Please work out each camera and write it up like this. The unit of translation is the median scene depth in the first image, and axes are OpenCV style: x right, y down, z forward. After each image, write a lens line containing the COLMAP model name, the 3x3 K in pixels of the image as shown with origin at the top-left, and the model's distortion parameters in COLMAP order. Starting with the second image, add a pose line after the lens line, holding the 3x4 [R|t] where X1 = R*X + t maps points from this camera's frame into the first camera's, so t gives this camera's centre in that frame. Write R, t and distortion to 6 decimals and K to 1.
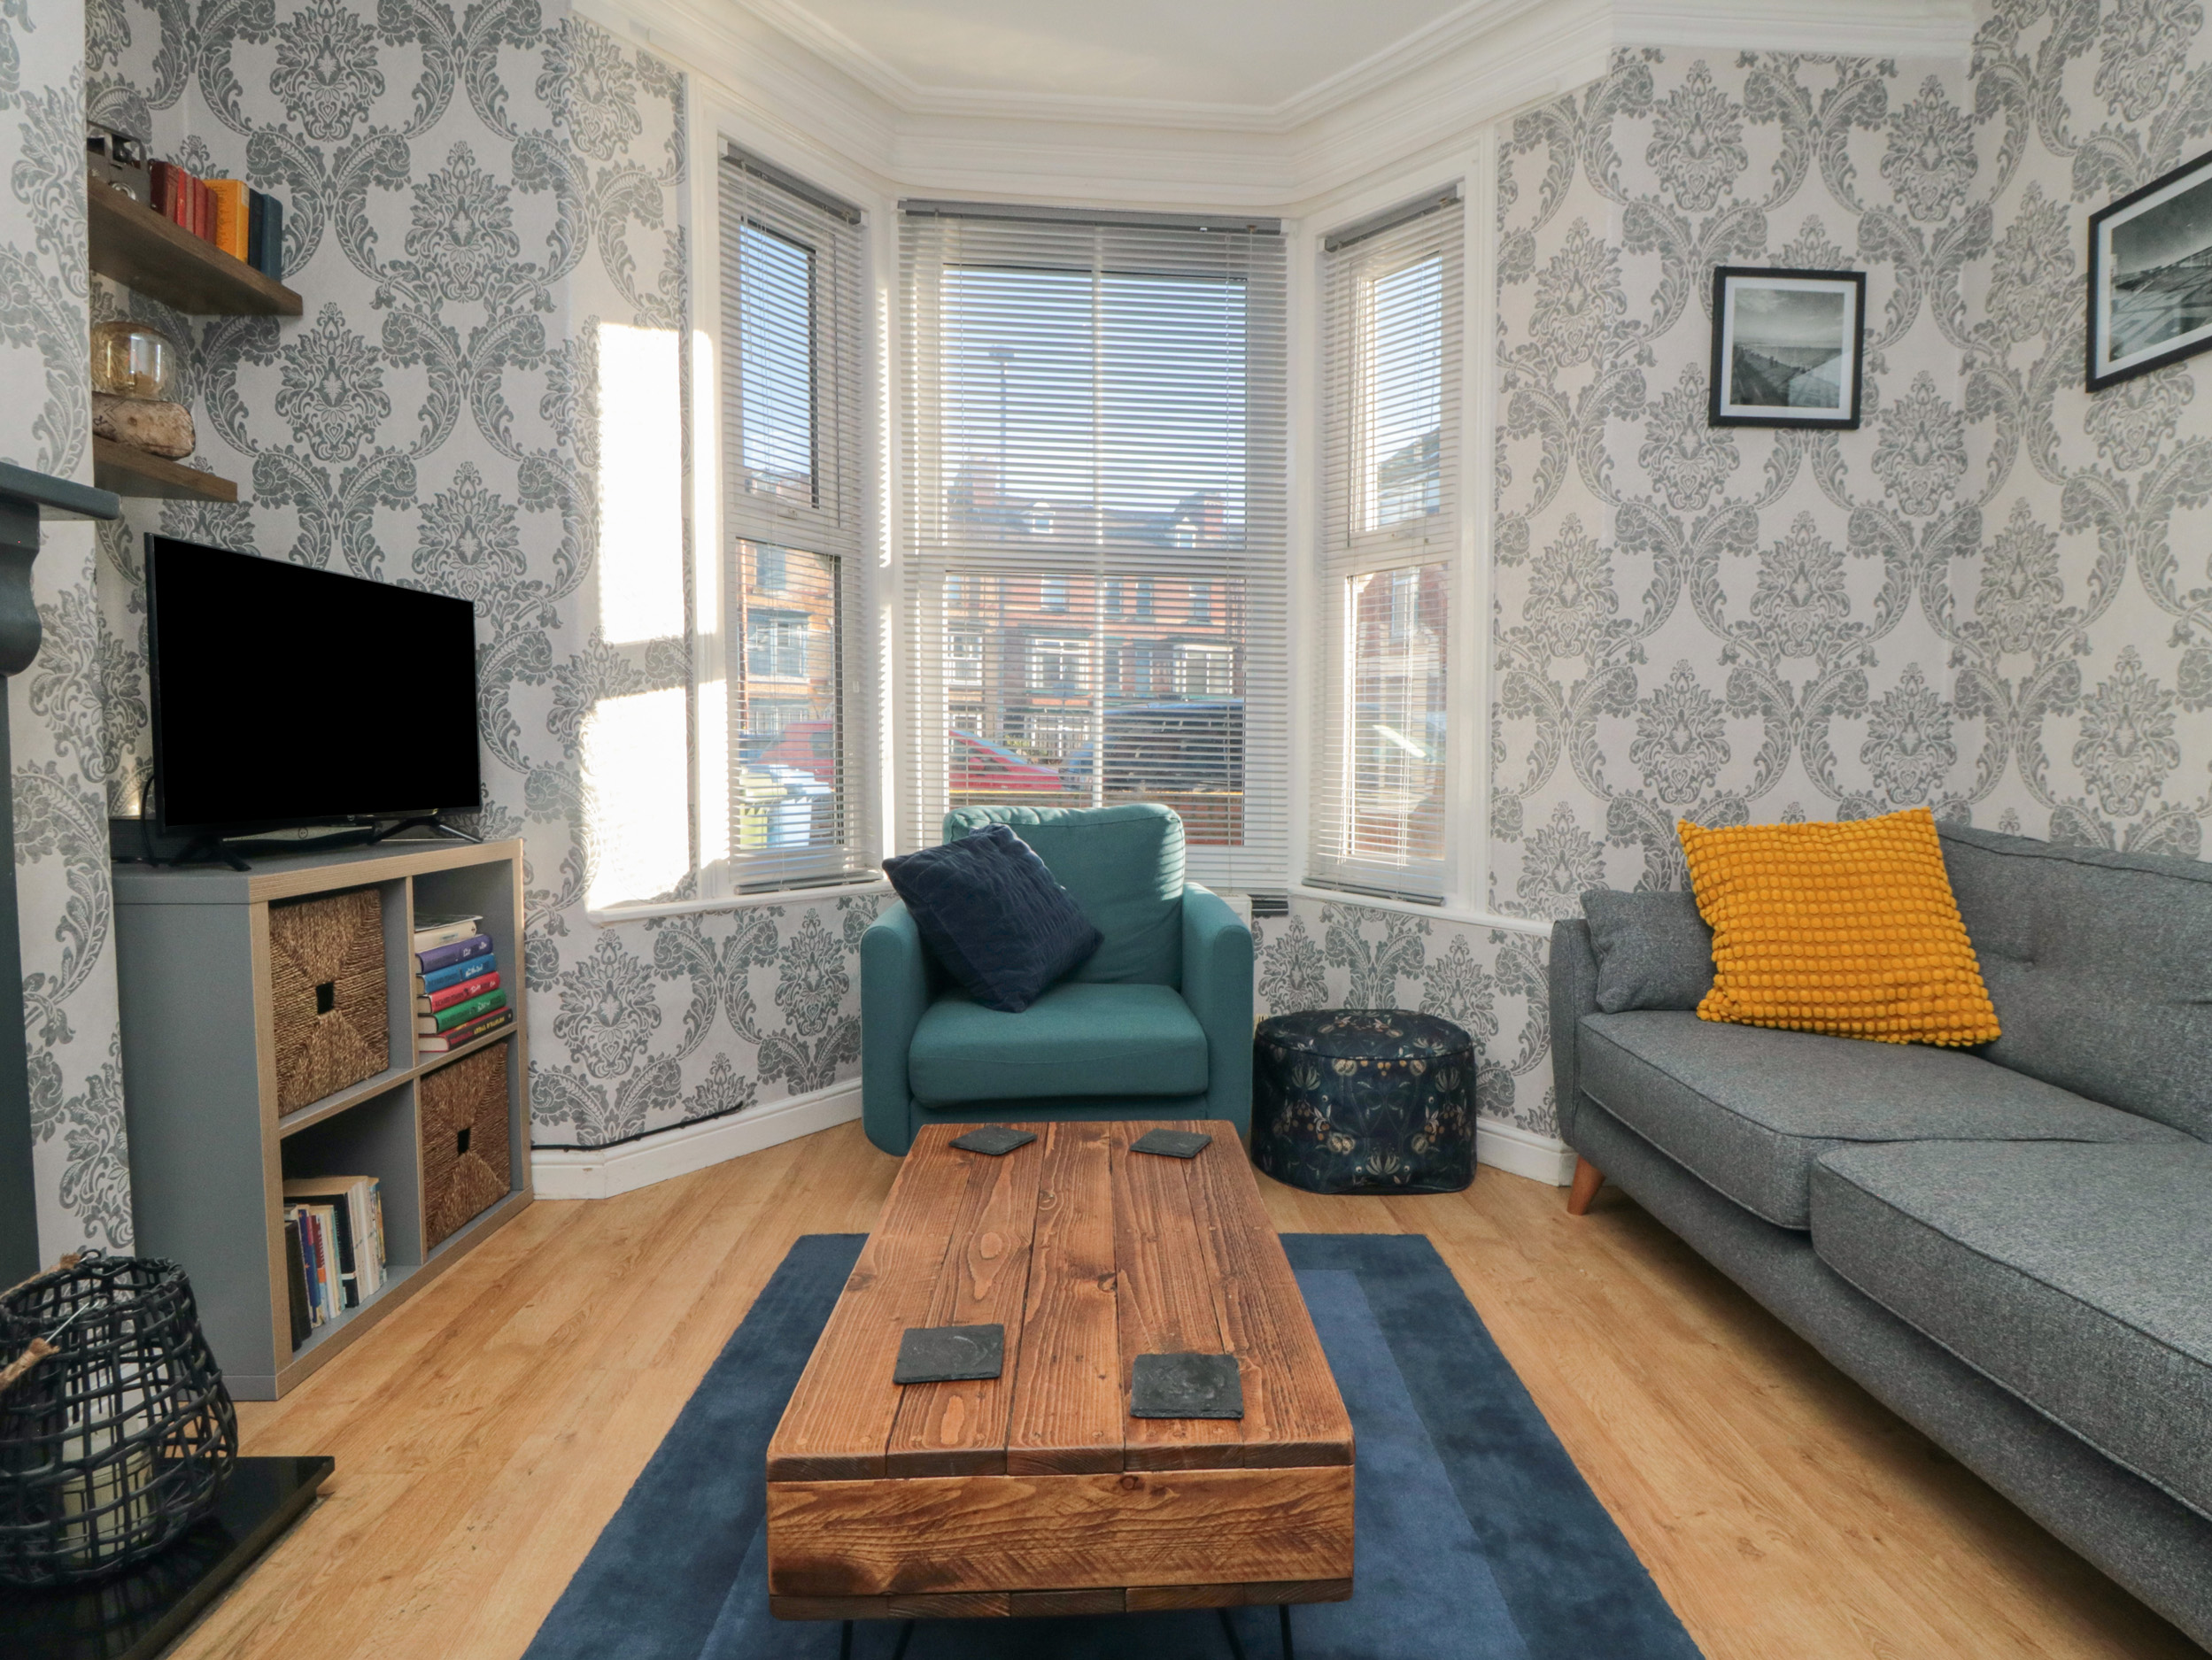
lens RADIAL K [[1174.2, 0, 1144.9], [0, 1174.2, 821.9], [0, 0, 1]] dist [0.002858, -0.016171]
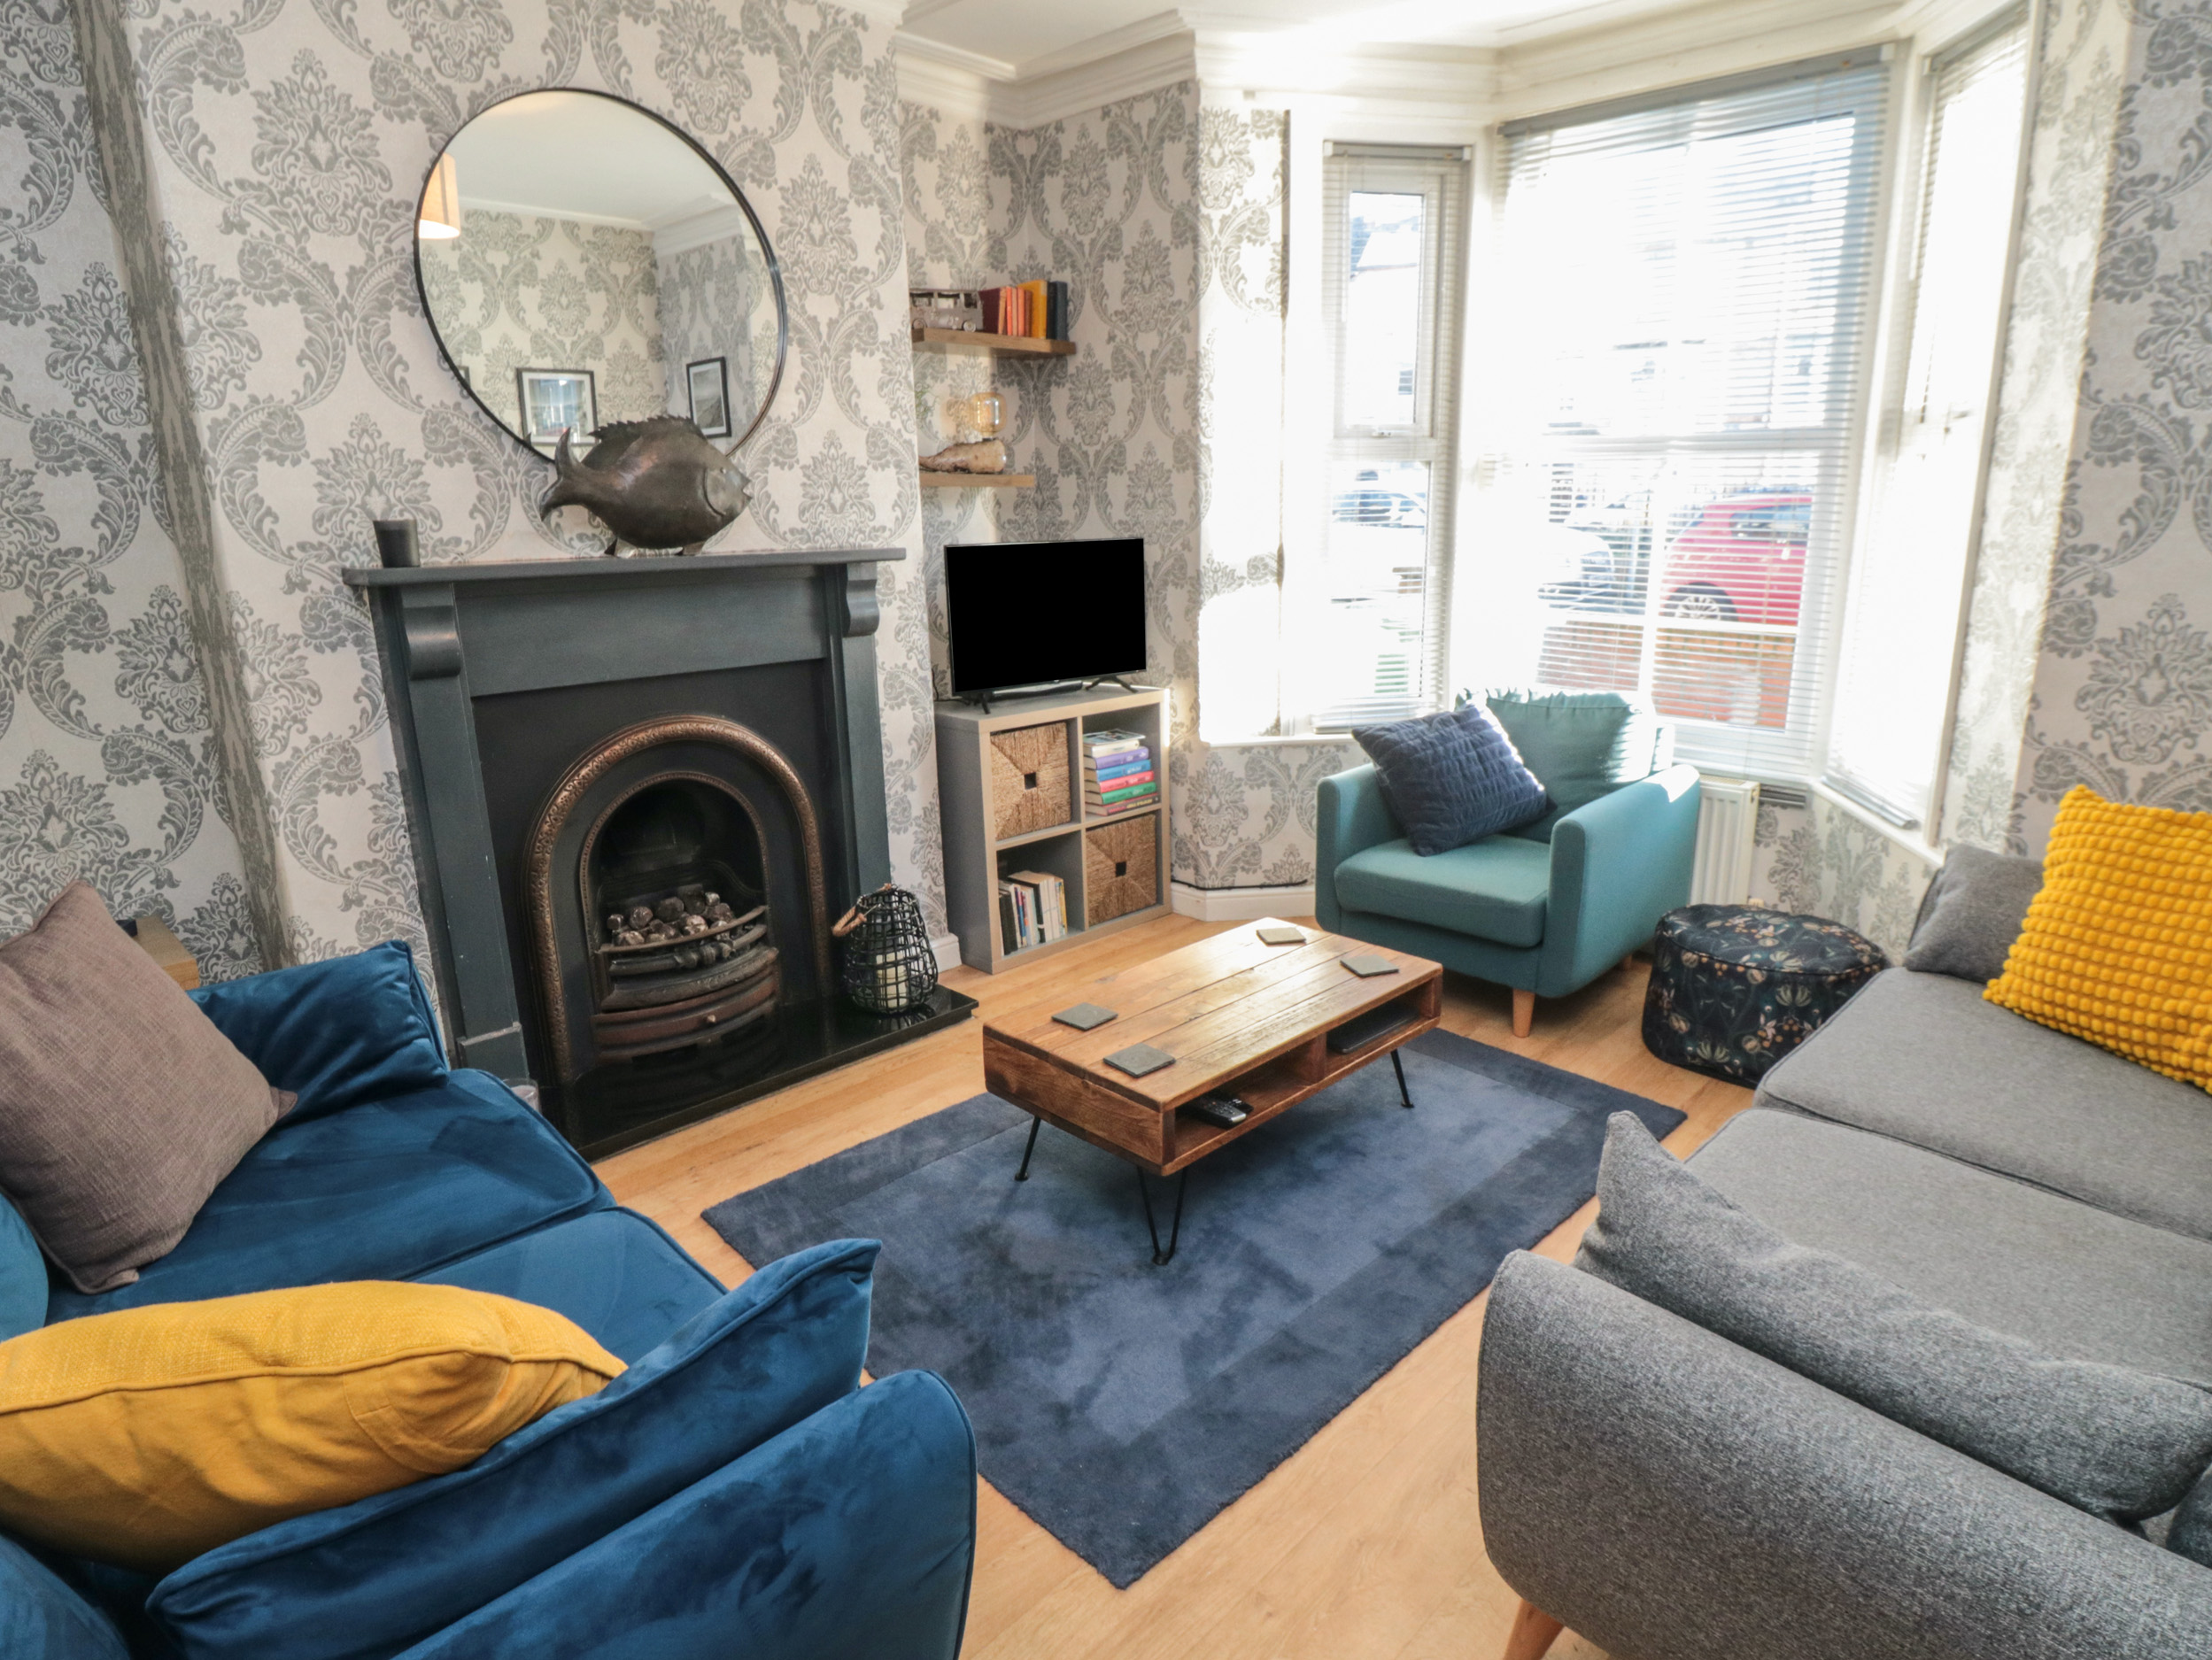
lens RADIAL K [[1214.7, 0, 1103.9], [0, 1214.7, 825.1], [0, 0, 1]] dist [0.004520, -0.022480]
pose [[0.662265, 0.169632, -0.729815, 0.634907], [-0.016558, 0.977111, 0.212086, -0.152740], [0.749087, -0.128373, 0.649915, -0.146795]]
